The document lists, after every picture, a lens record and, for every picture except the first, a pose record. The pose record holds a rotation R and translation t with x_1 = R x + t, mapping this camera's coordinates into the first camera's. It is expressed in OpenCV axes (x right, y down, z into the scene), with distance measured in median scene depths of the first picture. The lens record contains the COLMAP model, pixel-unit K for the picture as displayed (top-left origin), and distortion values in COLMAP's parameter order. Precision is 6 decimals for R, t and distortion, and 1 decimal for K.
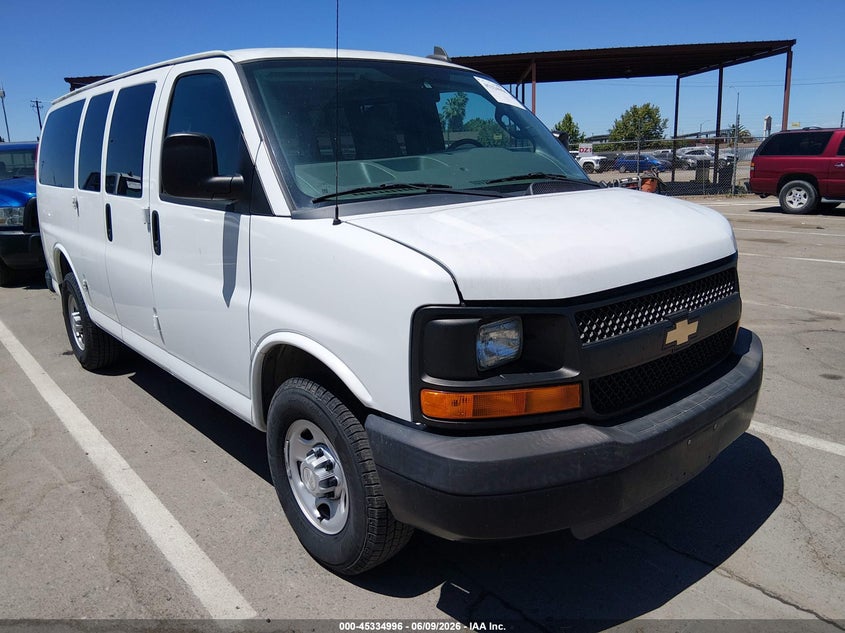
lens RADIAL K [[637.2, 0, 422.5], [0, 637.2, 316.5], [0, 0, 1]] dist [0.098891, -0.171176]
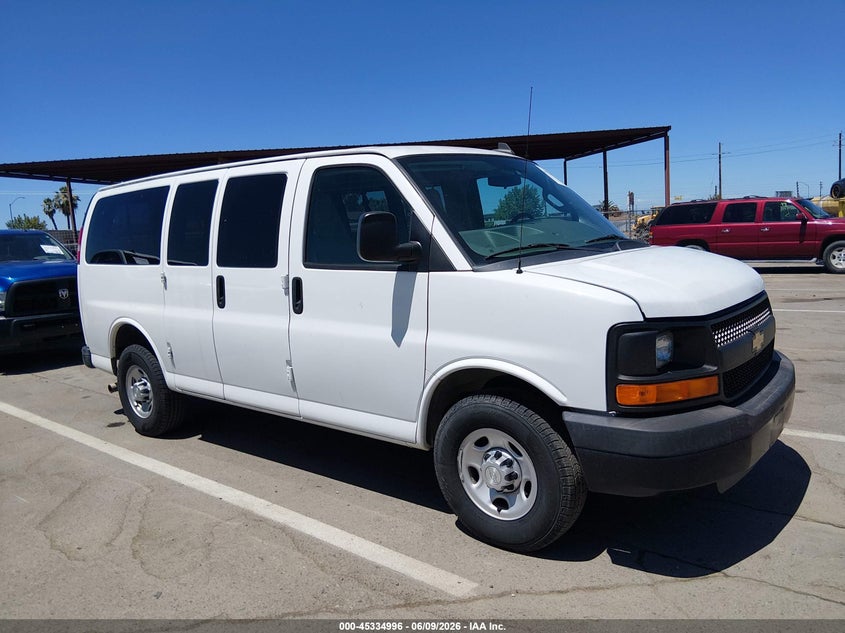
lens RADIAL K [[637.2, 0, 422.5], [0, 637.2, 316.5], [0, 0, 1]] dist [0.098891, -0.171176]
pose [[0.985836, -0.048224, 0.160627, -0.472345], [0.066745, 0.991466, -0.111984, 0.070671], [-0.153856, 0.121119, 0.980642, -0.235896]]
